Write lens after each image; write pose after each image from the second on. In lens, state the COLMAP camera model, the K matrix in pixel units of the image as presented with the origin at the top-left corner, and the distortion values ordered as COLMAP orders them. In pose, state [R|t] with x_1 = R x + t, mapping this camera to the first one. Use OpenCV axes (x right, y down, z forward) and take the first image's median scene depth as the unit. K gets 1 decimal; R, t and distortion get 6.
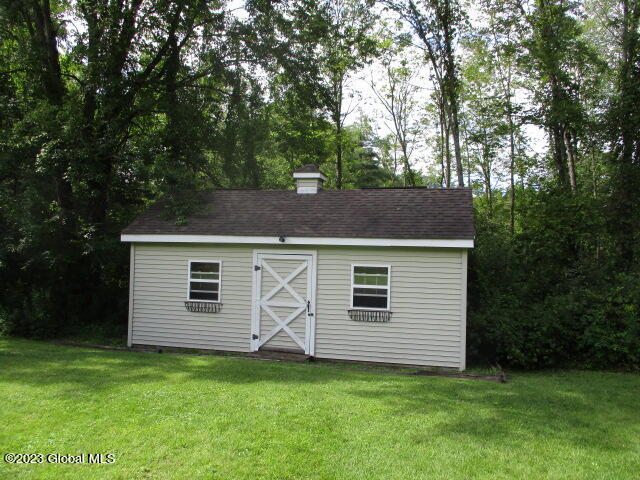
lens RADIAL K [[532.6, 0, 321.9], [0, 532.6, 239.2], [0, 0, 1]] dist [-0.023844, 0.021108]
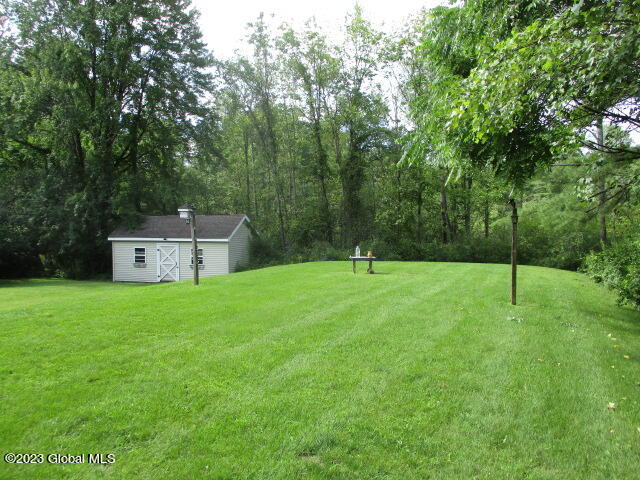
lens RADIAL K [[532.6, 0, 318.5], [0, 532.6, 241.7], [0, 0, 1]] dist [-0.023844, 0.021108]
pose [[0.996687, -0.022001, -0.078300, 0.845265], [0.027070, 0.997565, 0.064279, -0.128362], [0.076695, -0.066186, 0.994855, -1.483677]]
